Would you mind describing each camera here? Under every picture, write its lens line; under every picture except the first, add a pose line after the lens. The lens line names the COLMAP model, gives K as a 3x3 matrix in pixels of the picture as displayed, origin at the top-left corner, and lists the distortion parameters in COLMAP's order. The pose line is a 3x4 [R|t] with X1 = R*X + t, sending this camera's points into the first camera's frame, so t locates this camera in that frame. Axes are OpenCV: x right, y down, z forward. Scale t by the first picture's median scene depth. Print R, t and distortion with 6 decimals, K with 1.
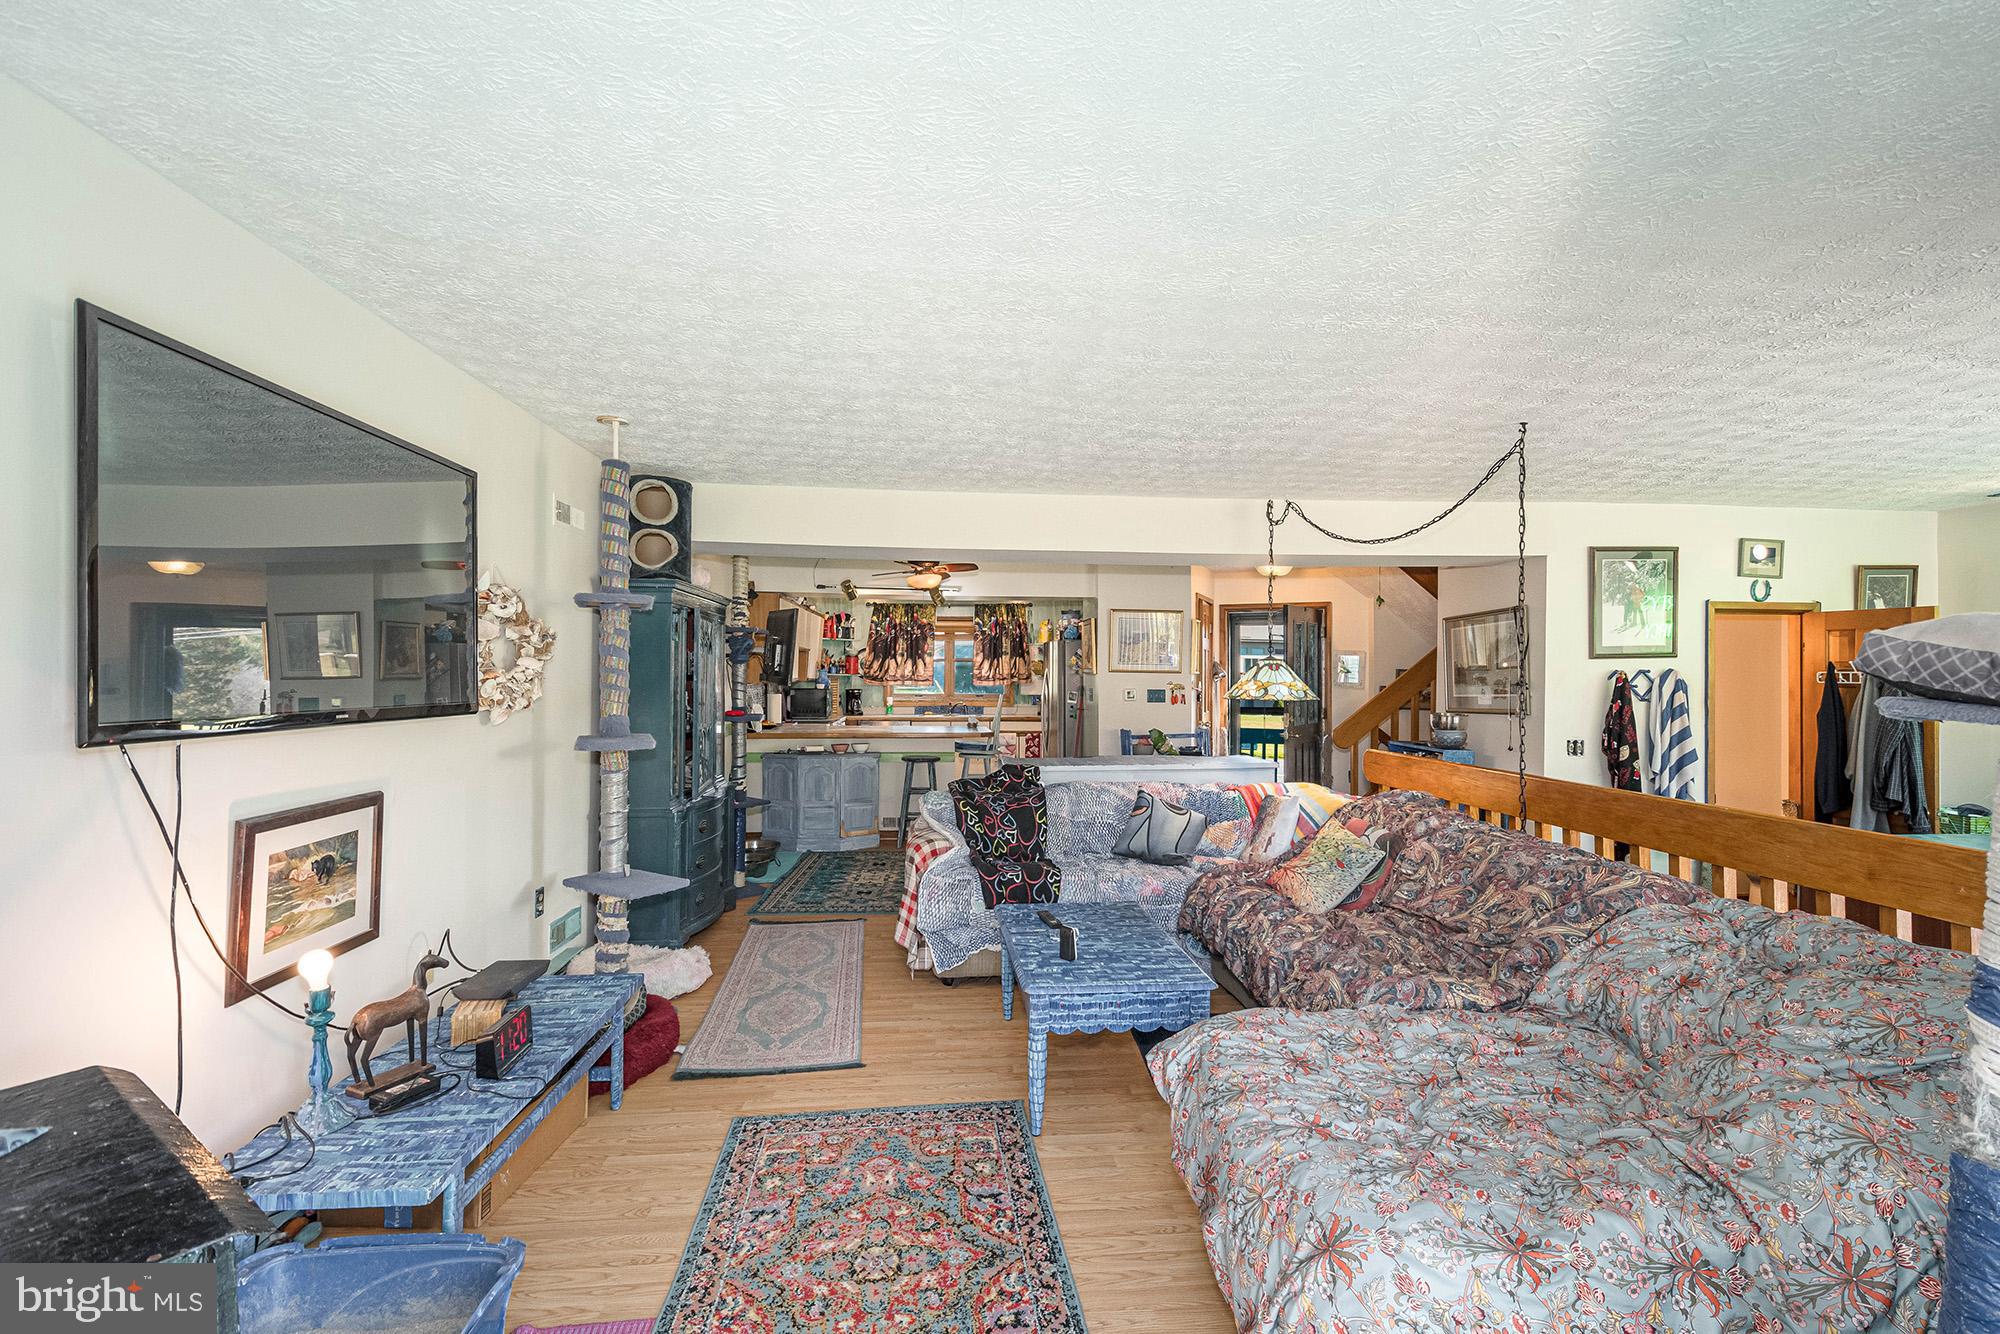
lens RADIAL K [[881.1, 0, 1008.5], [0, 881.1, 677.7], [0, 0, 1]] dist [0.012853, 0.000057]
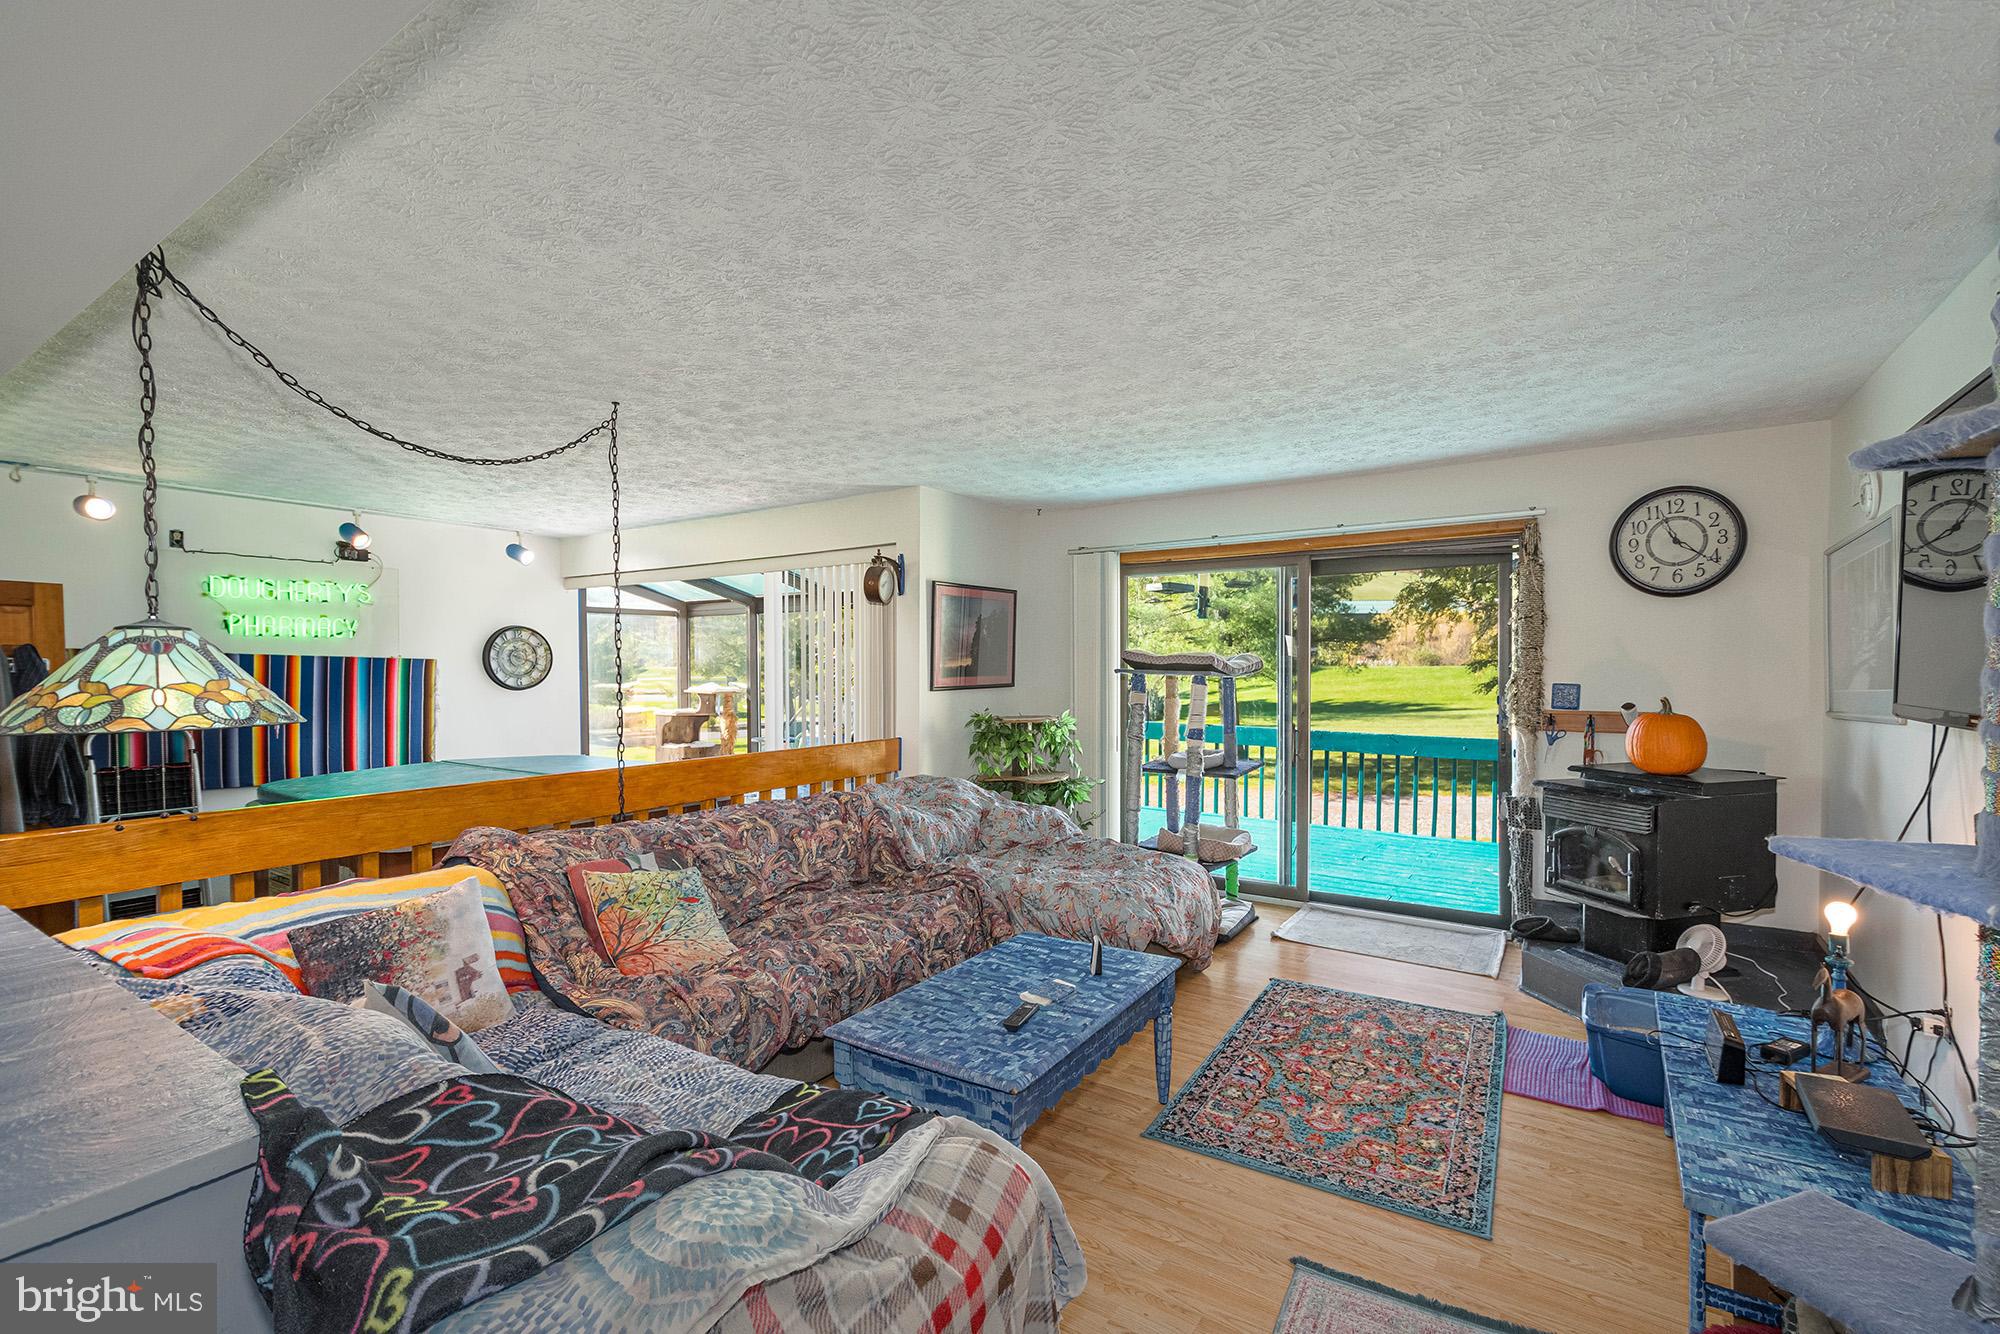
lens RADIAL K [[861.6, 0, 1000.0], [0, 861.6, 667.0], [0, 0, 1]] dist [-0.000565, -0.000753]
pose [[-0.775599, -0.007857, 0.631177, -0.497937], [-0.004072, 0.999964, 0.007445, -0.015552], [-0.631213, 0.003204, -0.775603, 2.057838]]
